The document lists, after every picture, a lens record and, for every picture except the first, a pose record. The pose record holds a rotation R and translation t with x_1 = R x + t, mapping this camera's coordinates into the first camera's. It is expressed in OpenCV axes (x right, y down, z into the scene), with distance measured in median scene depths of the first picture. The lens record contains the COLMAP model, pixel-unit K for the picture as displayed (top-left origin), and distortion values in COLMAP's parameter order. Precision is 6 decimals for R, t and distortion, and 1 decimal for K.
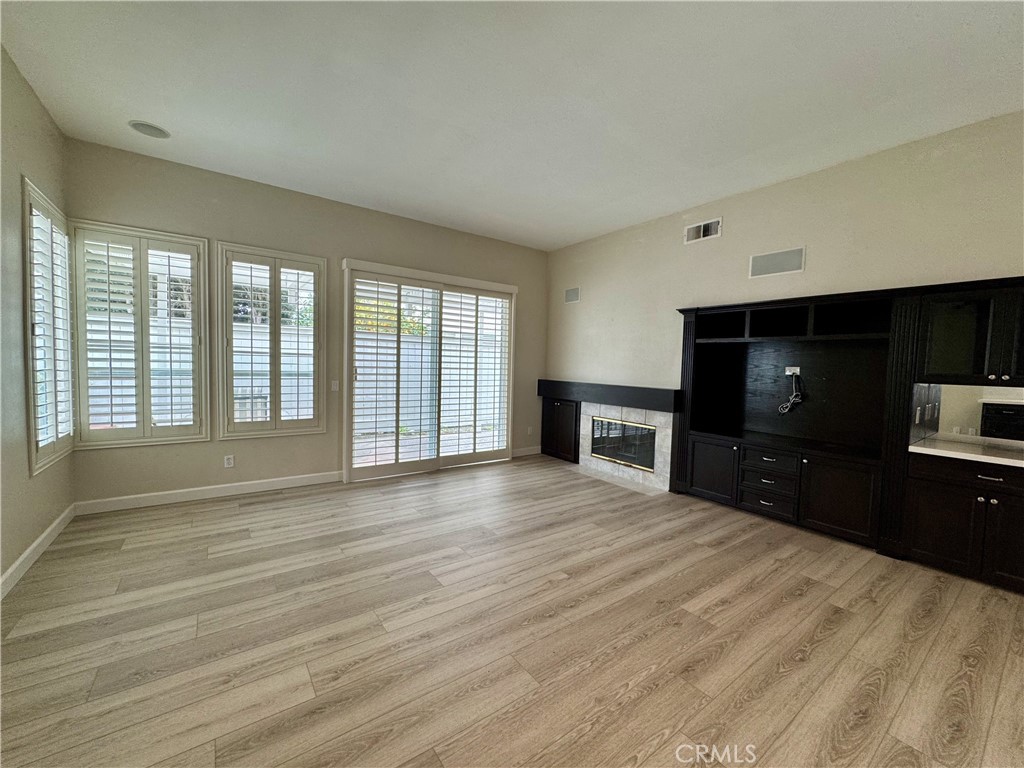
lens RADIAL K [[410.3, 0, 512.0], [0, 410.3, 384.0], [0, 0, 1]] dist [-0.004193, 0.000183]
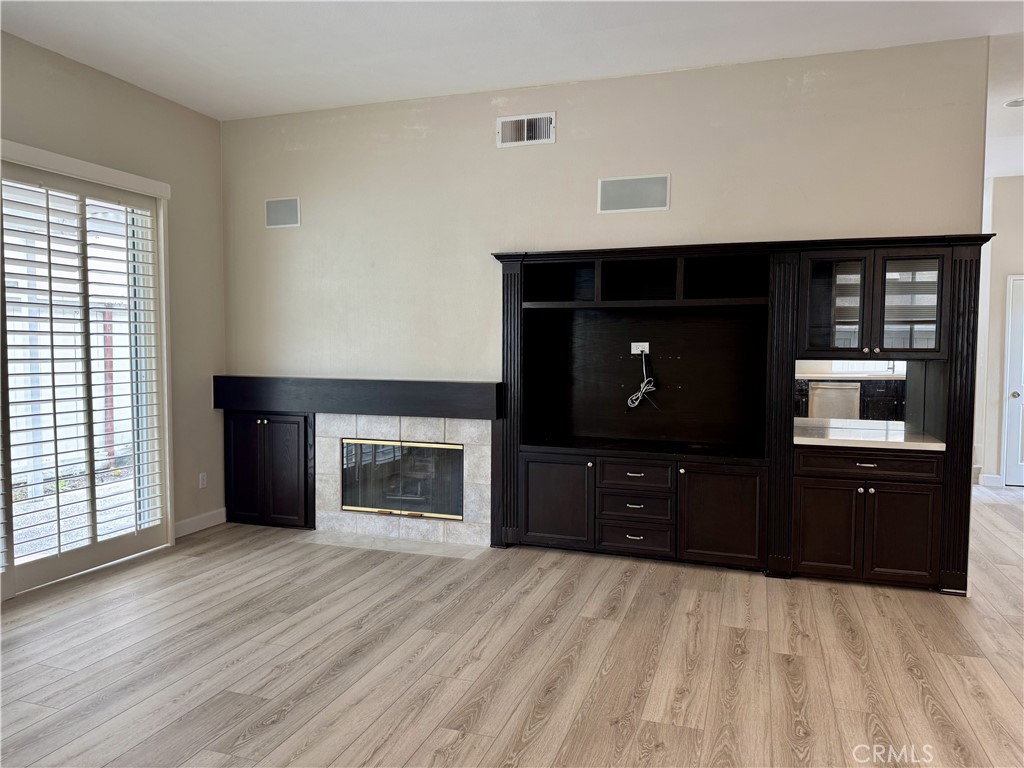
lens RADIAL K [[712.6, 0, 514.3], [0, 712.6, 387.6], [0, 0, 1]] dist [0.089134, -0.140548]
pose [[0.815815, -0.057270, 0.575471, -0.209209], [0.045473, 0.998356, 0.034890, -0.015676], [-0.576523, -0.002296, 0.817078, 0.102183]]
